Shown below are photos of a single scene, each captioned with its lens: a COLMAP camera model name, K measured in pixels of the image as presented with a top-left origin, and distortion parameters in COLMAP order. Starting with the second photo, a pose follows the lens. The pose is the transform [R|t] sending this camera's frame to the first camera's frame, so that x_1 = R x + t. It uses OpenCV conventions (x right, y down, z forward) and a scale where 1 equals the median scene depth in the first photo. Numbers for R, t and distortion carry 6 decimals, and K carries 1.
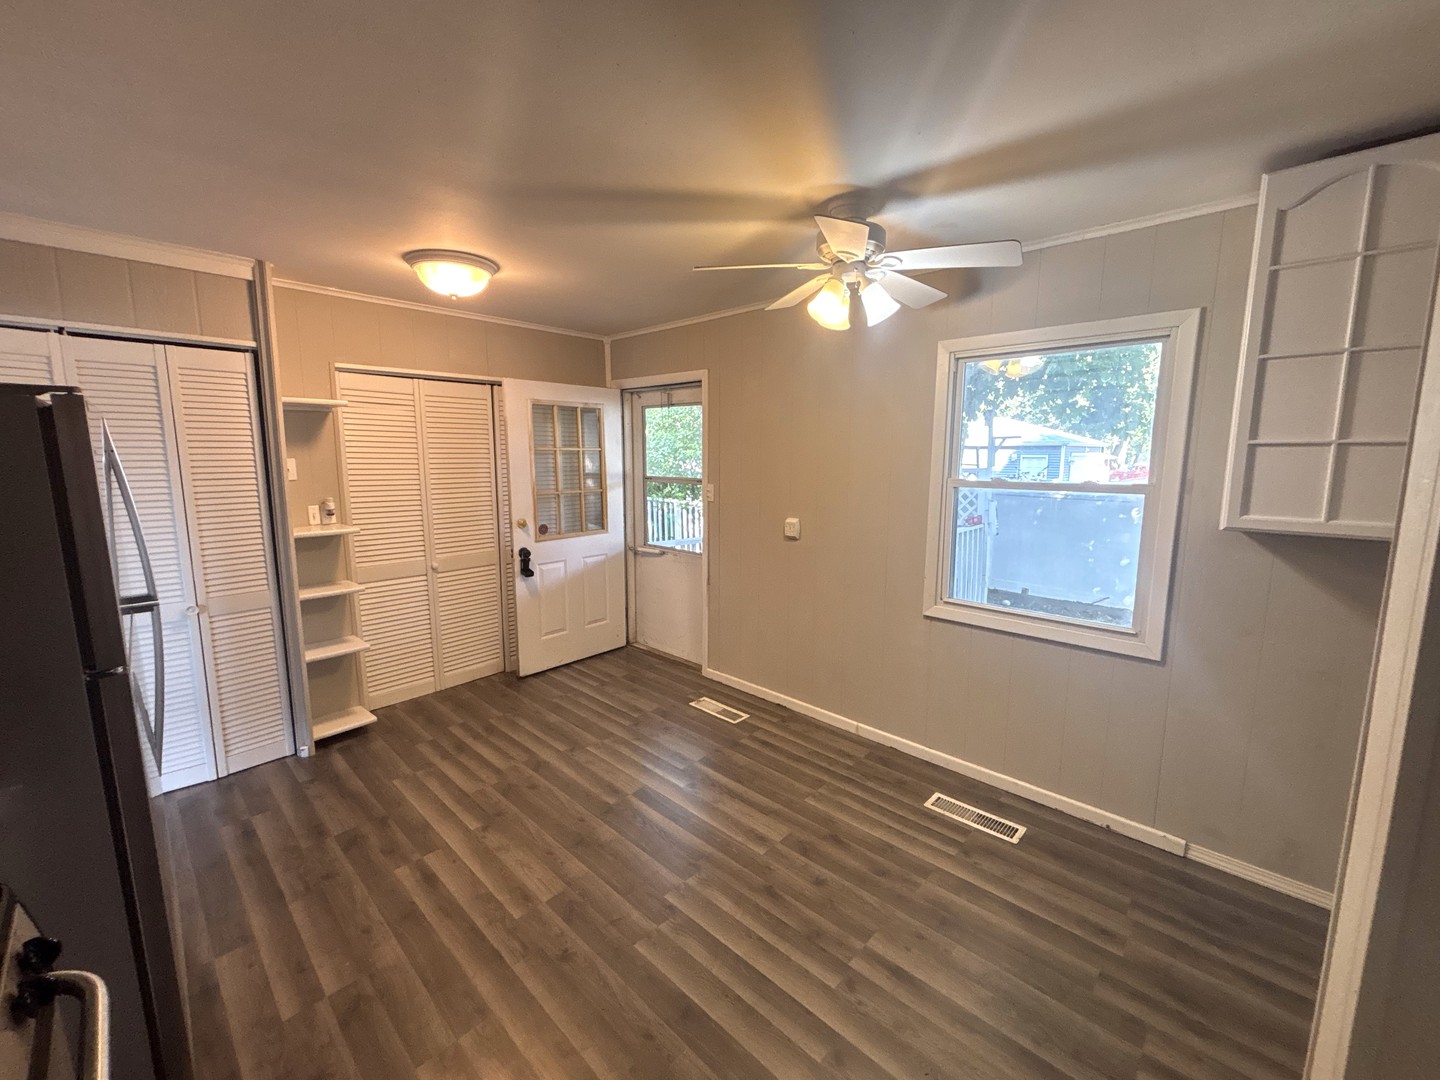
lens RADIAL K [[578.5, 0, 722.4], [0, 578.5, 533.7], [0, 0, 1]] dist [-0.003538, -0.000585]
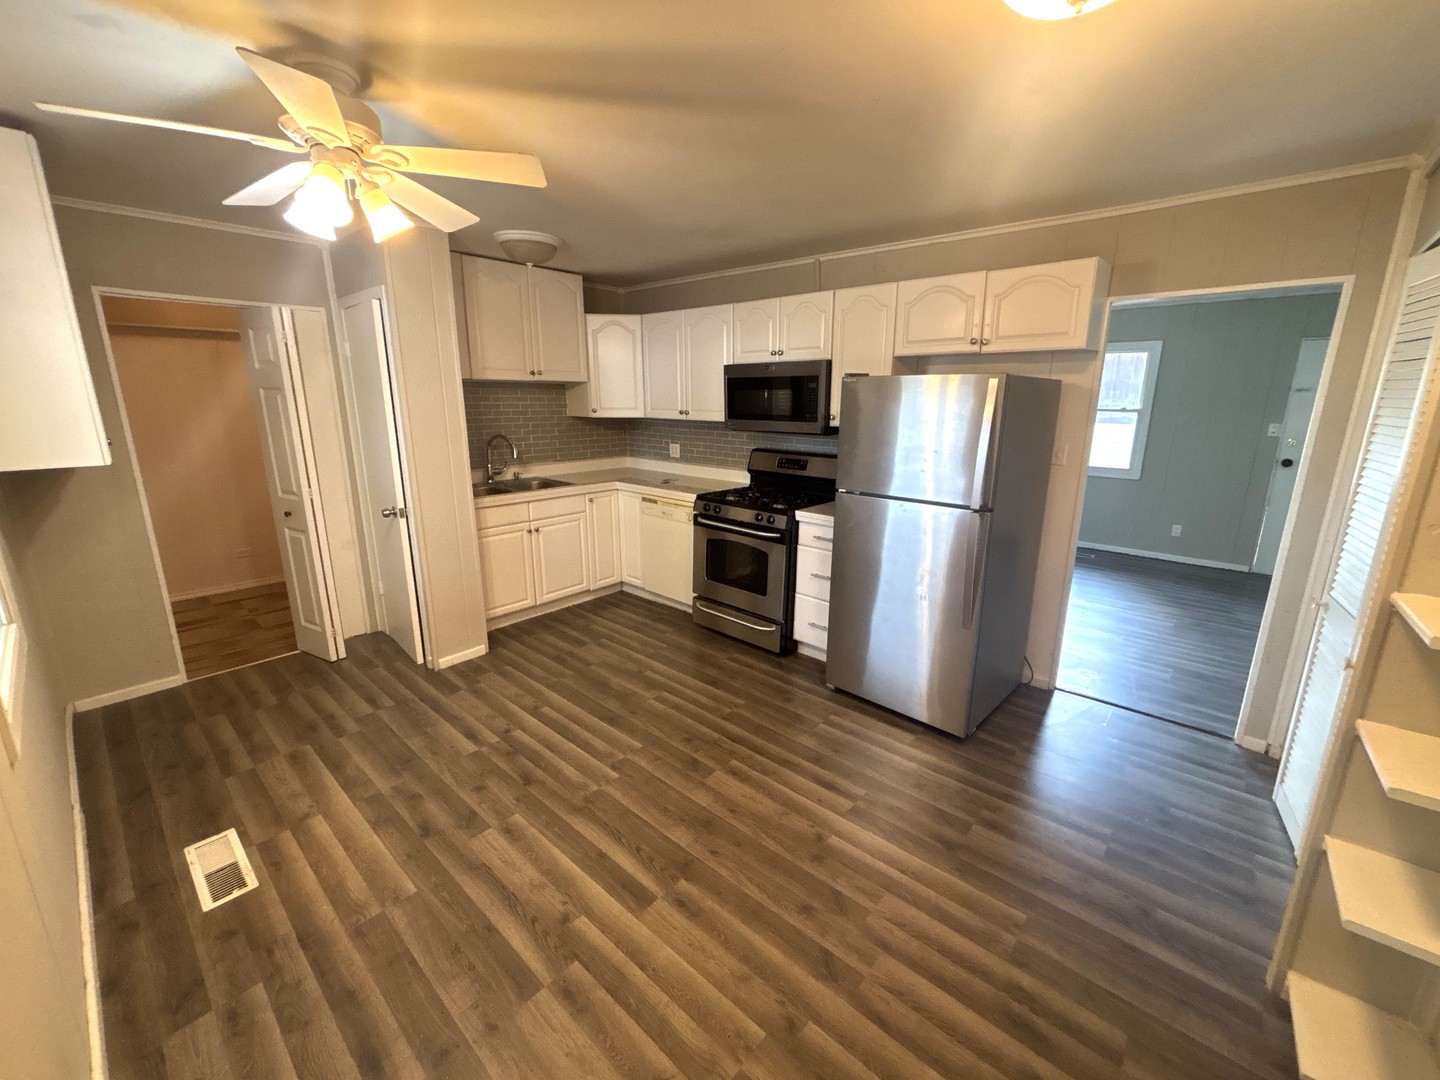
lens RADIAL K [[578.5, 0, 726.4], [0, 578.5, 536.7], [0, 0, 1]] dist [-0.003538, -0.000585]
pose [[-0.999390, -0.001051, -0.034904, -0.270217], [-0.014033, 0.927375, 0.373869, -0.274623], [0.031976, 0.374131, -0.926825, 1.864865]]
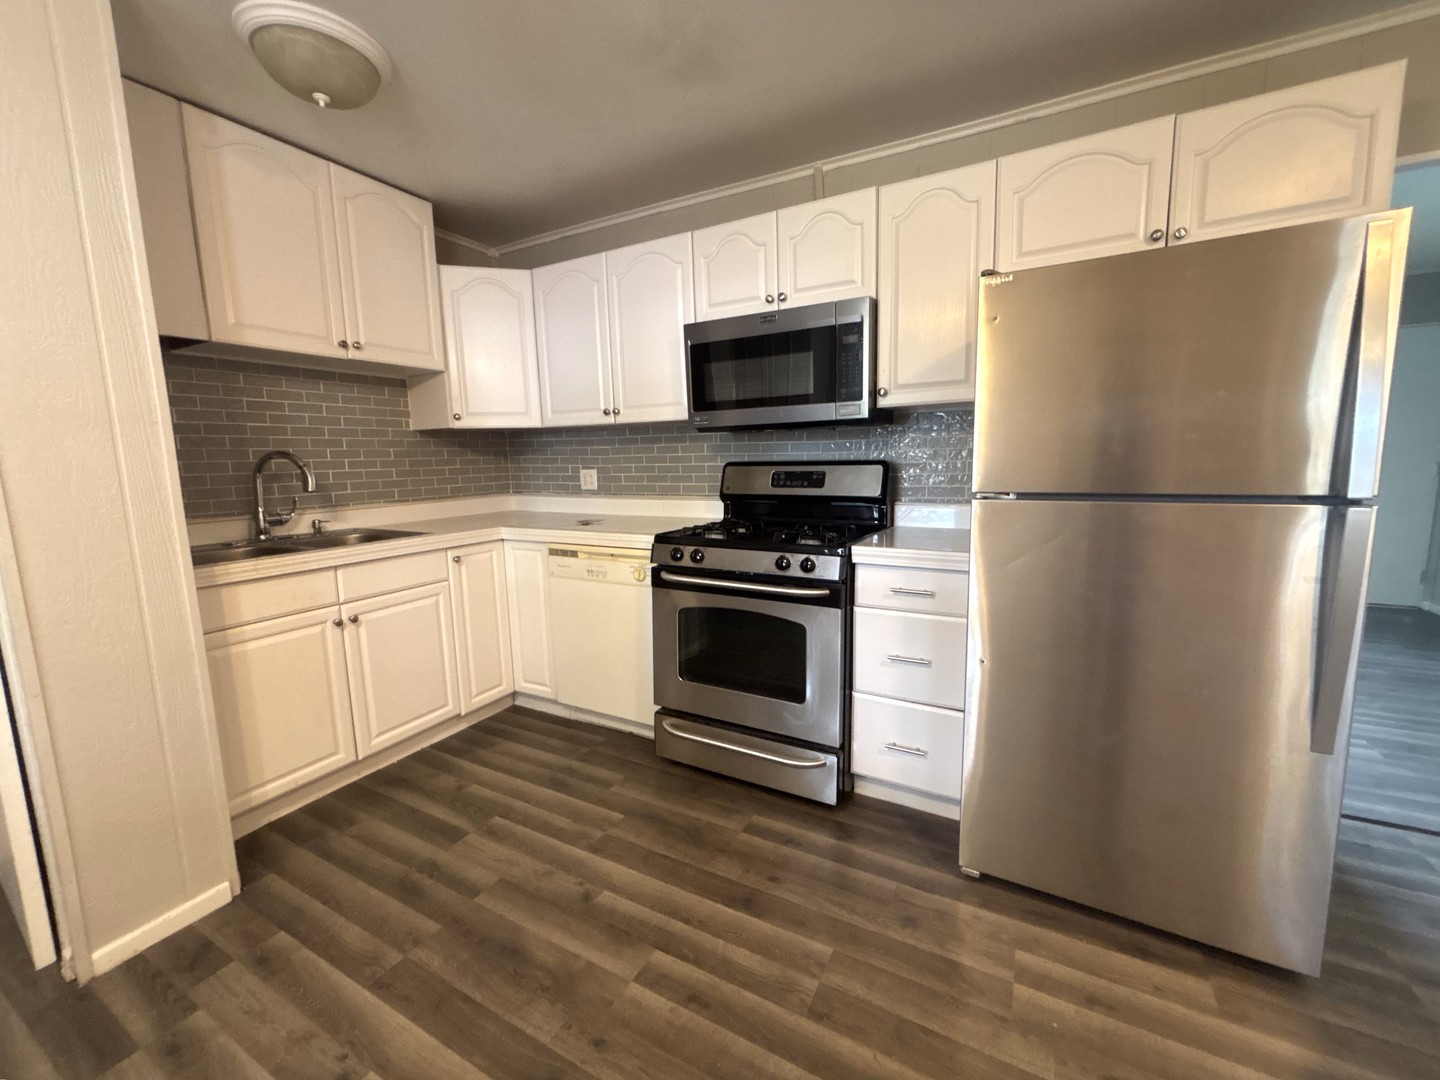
lens RADIAL K [[578.5, 0, 715.4], [0, 578.5, 533.0], [0, 0, 1]] dist [-0.003538, -0.000585]
pose [[-0.967401, 0.050655, -0.248130, -0.093236], [-0.016455, 0.965148, 0.261186, -0.011298], [0.252713, 0.256755, -0.932852, 1.179363]]
